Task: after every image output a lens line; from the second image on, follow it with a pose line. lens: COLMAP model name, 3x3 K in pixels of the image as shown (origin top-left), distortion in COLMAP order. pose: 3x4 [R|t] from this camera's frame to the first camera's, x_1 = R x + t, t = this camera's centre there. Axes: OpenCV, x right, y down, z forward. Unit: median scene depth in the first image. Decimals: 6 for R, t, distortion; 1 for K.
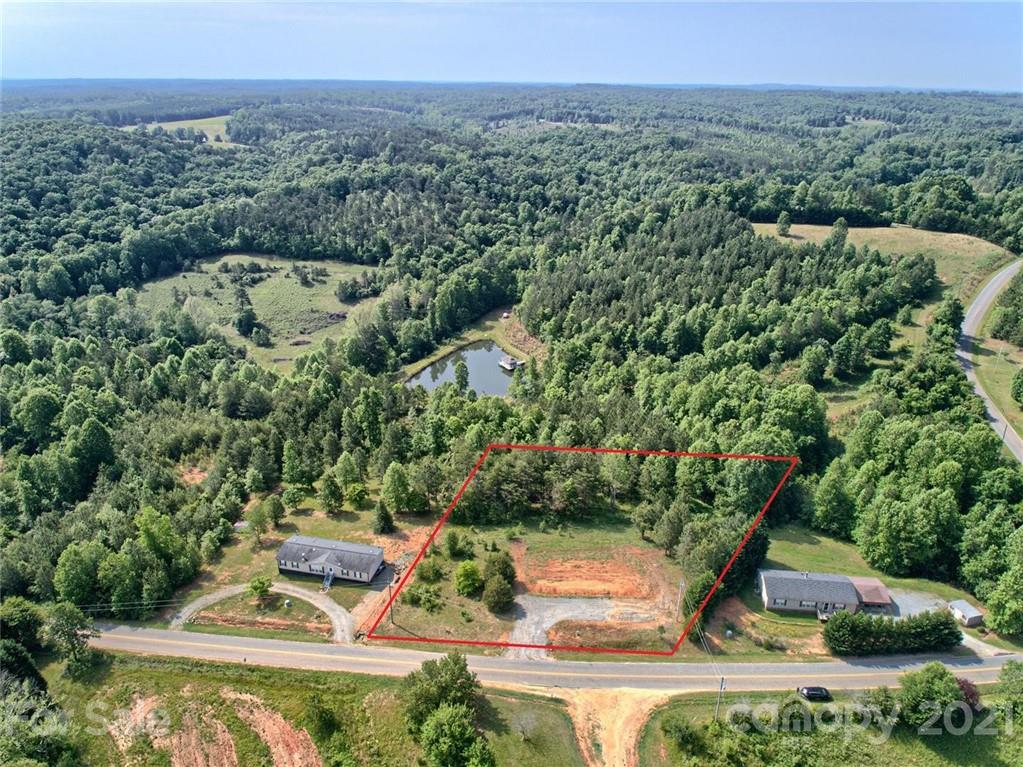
lens RADIAL K [[733.3, 0, 511.5], [0, 733.3, 383.5], [0, 0, 1]] dist [0.006773, -0.037311]
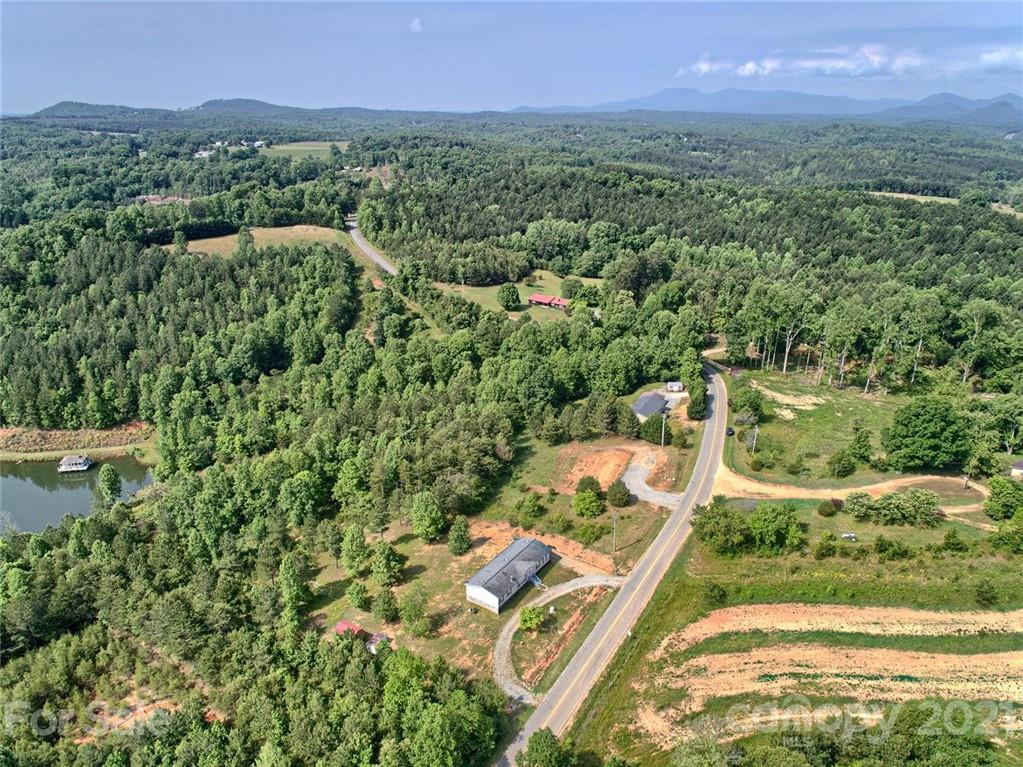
lens RADIAL K [[733.3, 0, 511.5], [0, 733.3, 383.5], [0, 0, 1]] dist [0.006773, -0.037311]
pose [[0.351212, -0.342726, 0.871315, -1.104657], [0.362847, 0.907697, 0.210780, -0.226940], [-0.863130, 0.242125, 0.443151, 0.508210]]
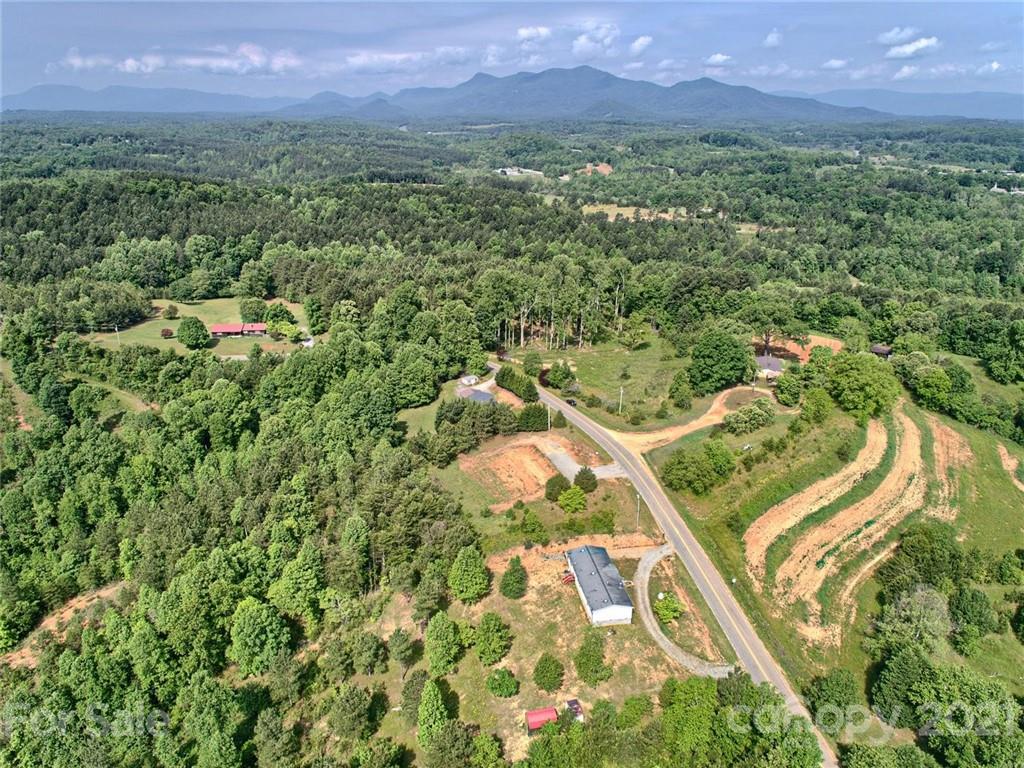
lens RADIAL K [[734.0, 0, 512.0], [0, 734.0, 384.0], [0, 0, 1]] dist [0.006773, -0.037311]
pose [[-0.396432, -0.338391, 0.853425, -1.012027], [0.343503, 0.807397, 0.479704, -0.527598], [-0.851380, 0.483324, -0.203840, 1.239625]]
